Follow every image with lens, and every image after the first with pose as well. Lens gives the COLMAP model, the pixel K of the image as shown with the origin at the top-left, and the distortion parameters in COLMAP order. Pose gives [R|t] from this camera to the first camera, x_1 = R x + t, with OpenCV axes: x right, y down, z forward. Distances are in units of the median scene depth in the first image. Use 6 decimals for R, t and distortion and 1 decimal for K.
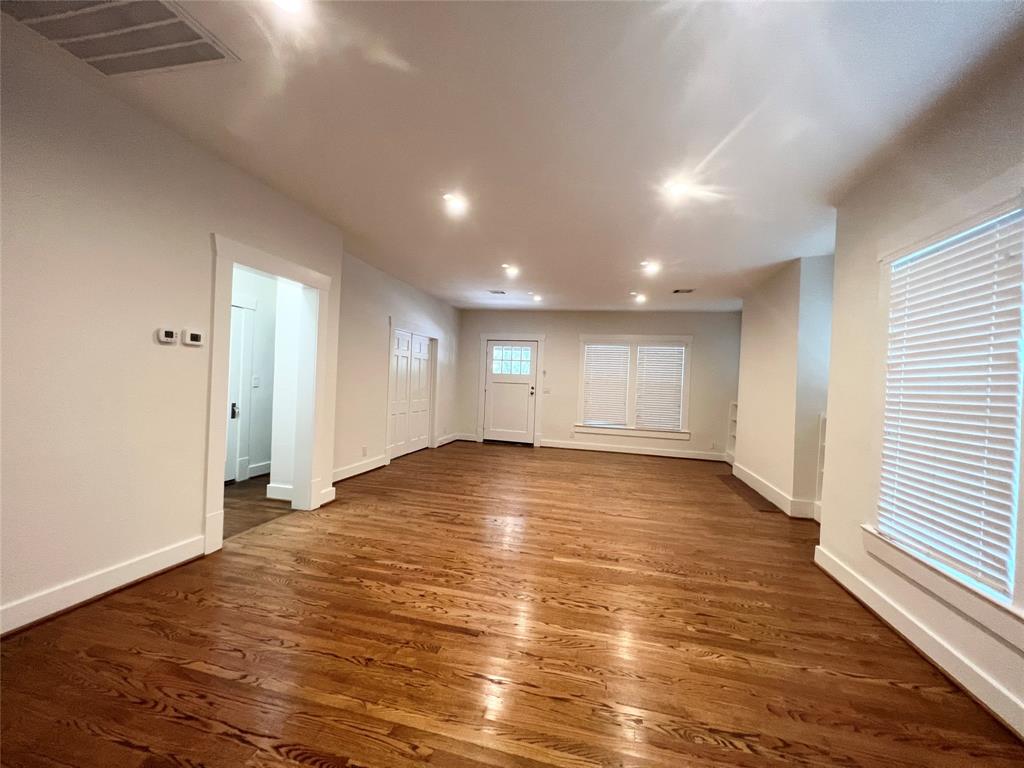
lens RADIAL K [[410.0, 0, 513.2], [0, 410.0, 384.6], [0, 0, 1]] dist [-0.004145, 0.001159]
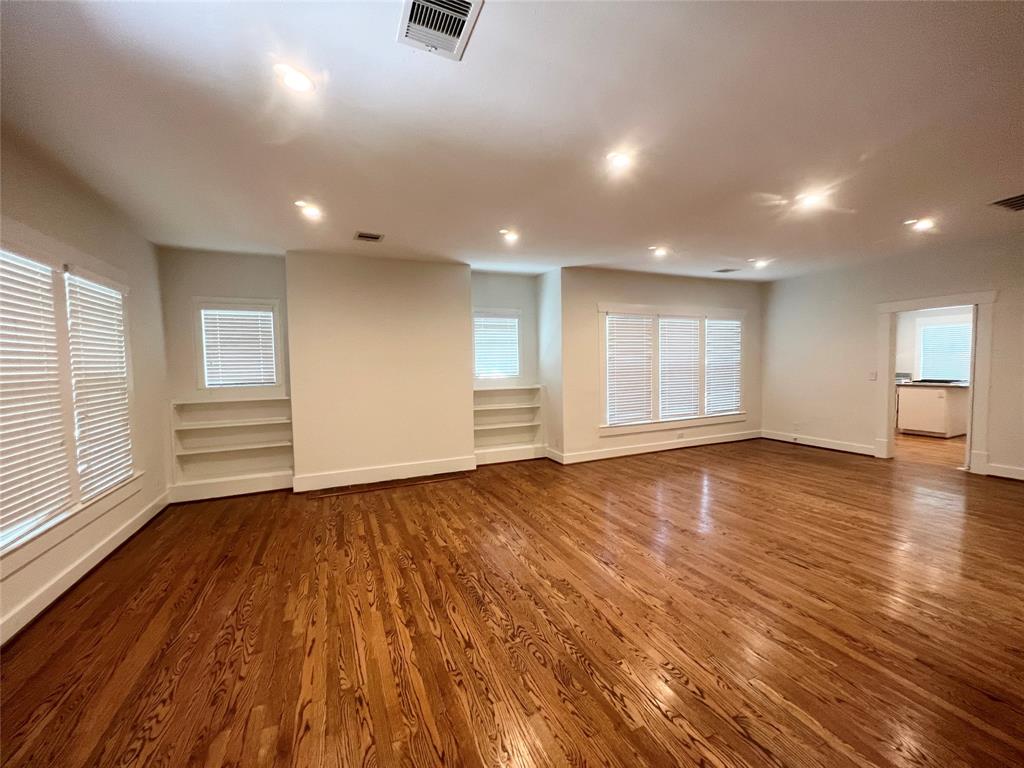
lens RADIAL K [[410.0, 0, 511.2], [0, 410.0, 379.9], [0, 0, 1]] dist [-0.004145, 0.001159]
pose [[-0.603563, -0.066831, 0.794509, -0.458701], [-0.003859, 0.996714, 0.080908, -0.071154], [-0.797306, 0.045767, -0.601838, 1.937626]]
